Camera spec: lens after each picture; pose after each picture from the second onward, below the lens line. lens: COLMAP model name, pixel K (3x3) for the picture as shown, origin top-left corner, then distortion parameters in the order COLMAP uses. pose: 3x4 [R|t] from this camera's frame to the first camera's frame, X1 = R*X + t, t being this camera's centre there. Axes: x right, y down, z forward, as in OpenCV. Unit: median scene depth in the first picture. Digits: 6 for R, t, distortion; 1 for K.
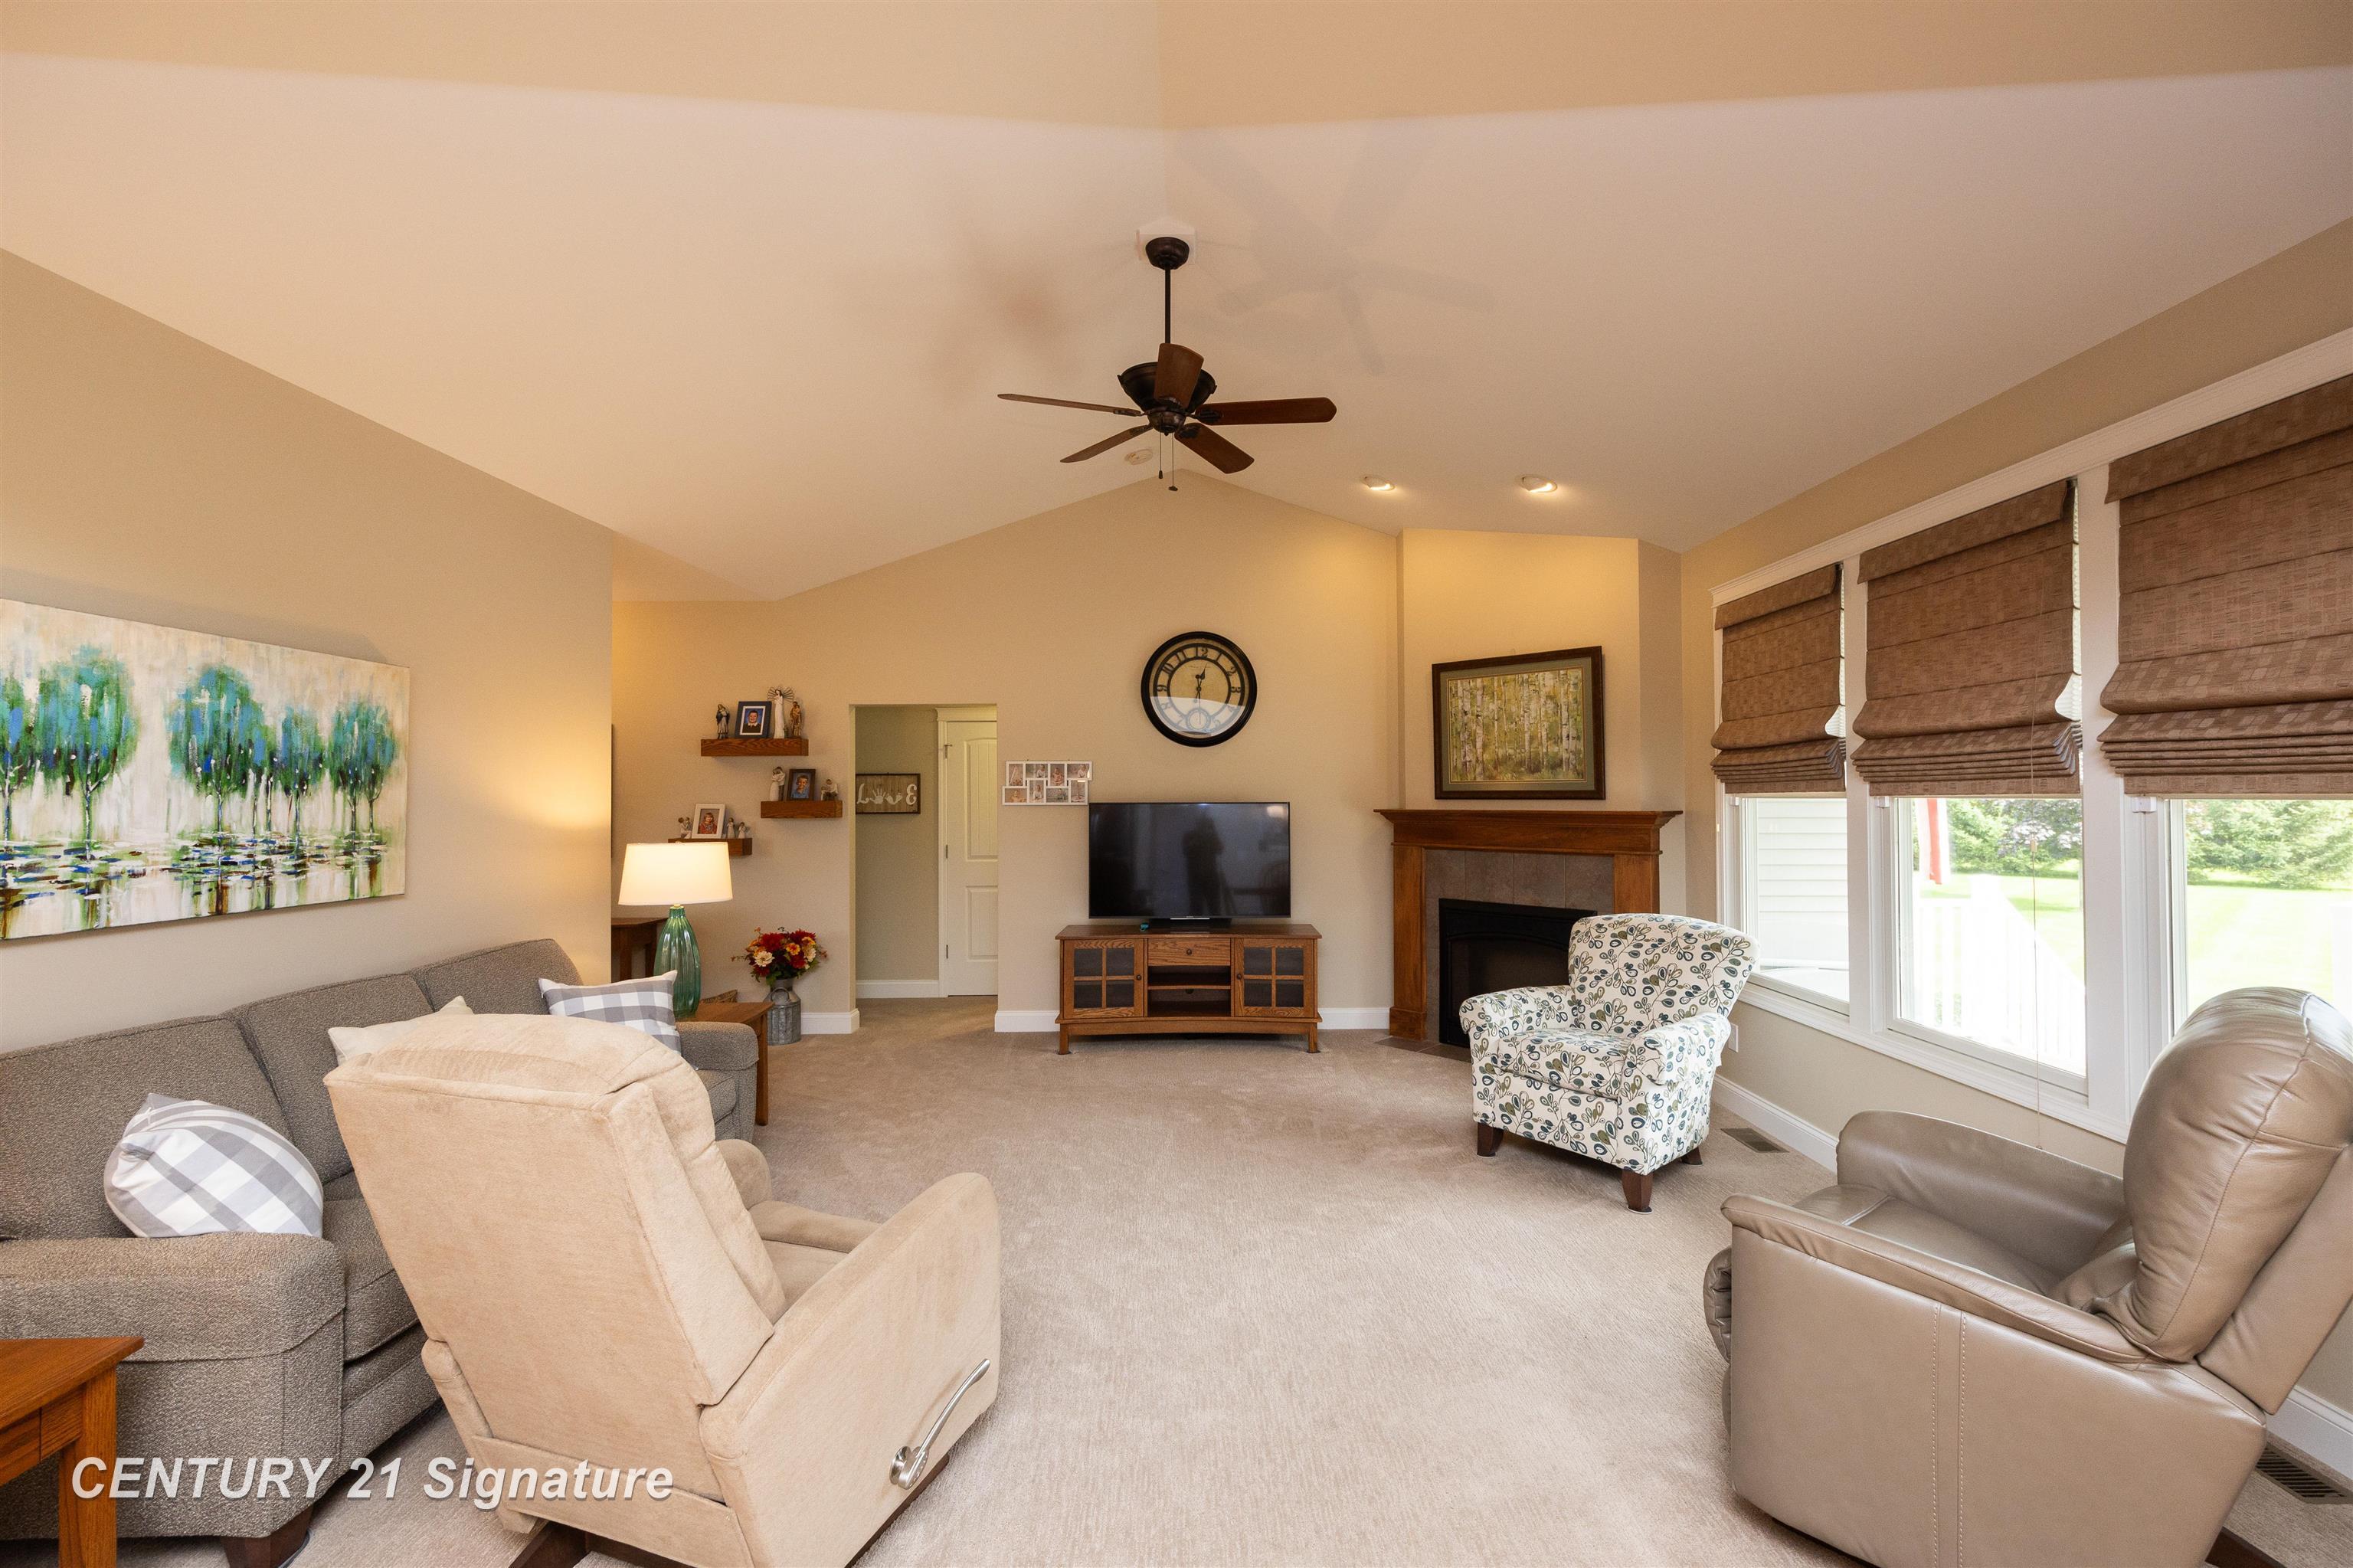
lens RADIAL K [[961.2, 0, 1178.6], [0, 961.2, 787.2], [0, 0, 1]] dist [-0.001172, 0.000621]
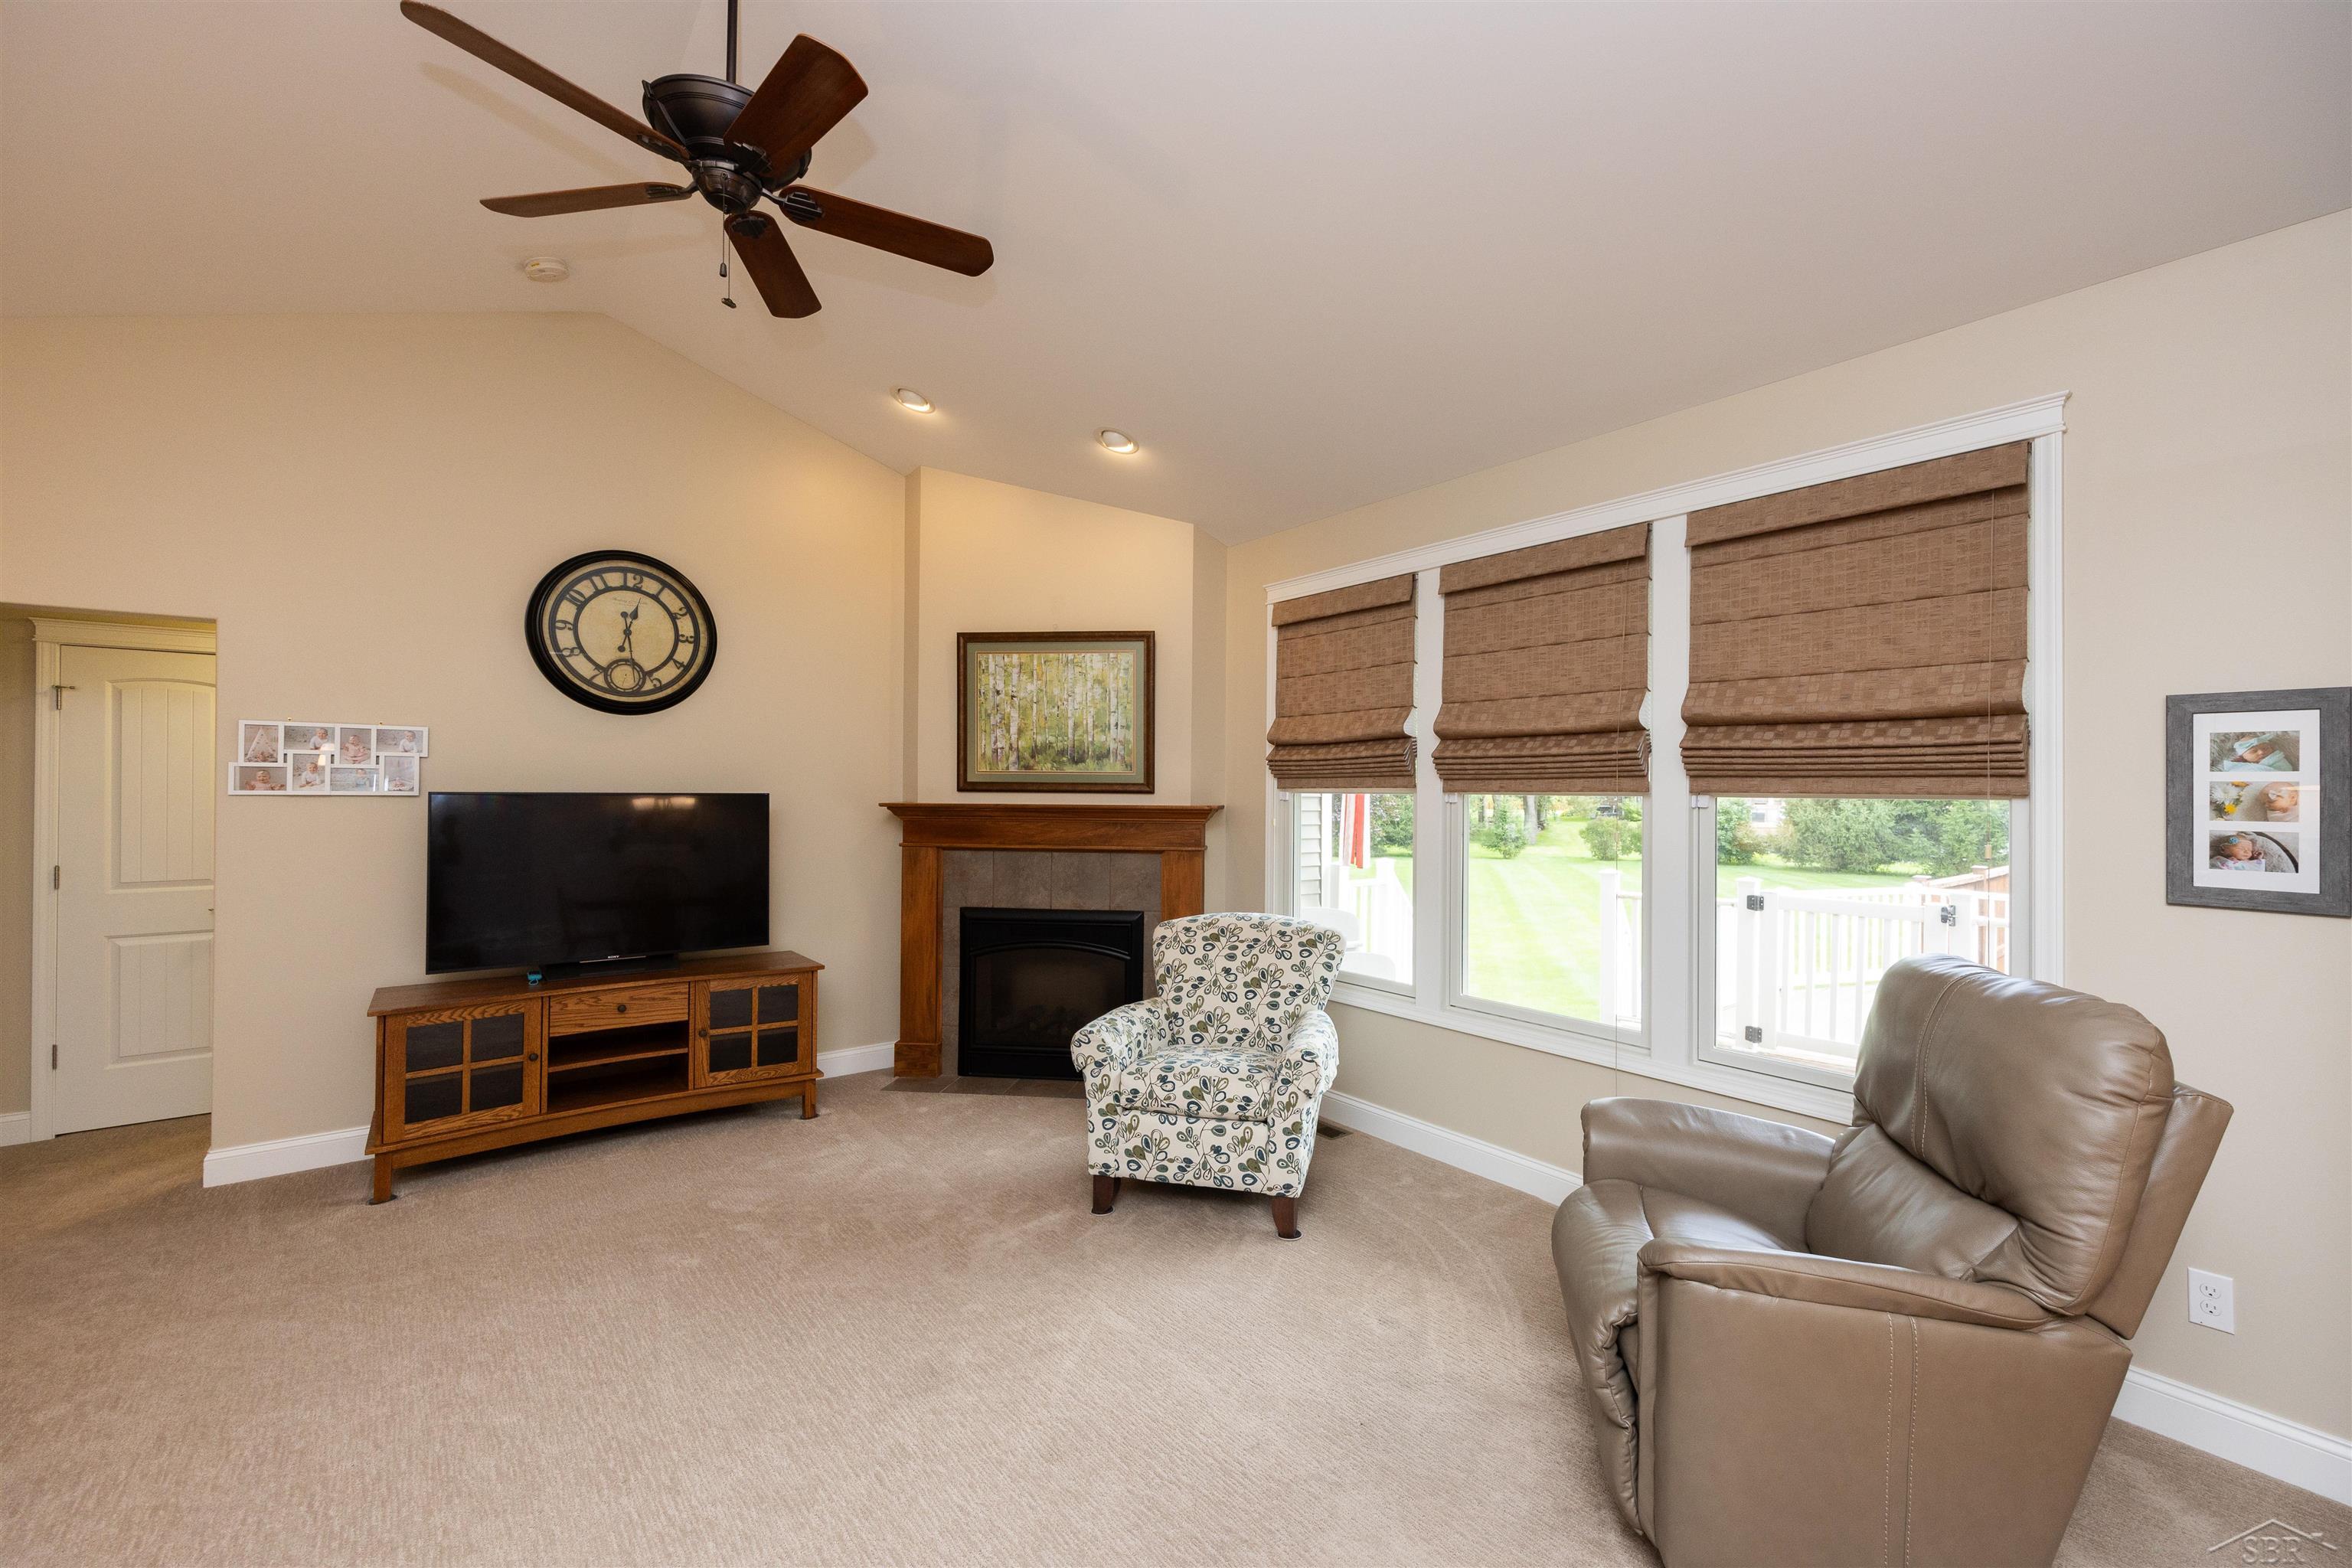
lens RADIAL K [[960.8, 0, 1174.2], [0, 960.8, 786.8], [0, 0, 1]] dist [-0.001172, 0.000621]
pose [[0.777143, 0.011902, 0.629212, -0.144440], [-0.016527, 0.999862, 0.001500, 0.004745], [-0.629107, -0.011565, 0.777233, 0.261076]]
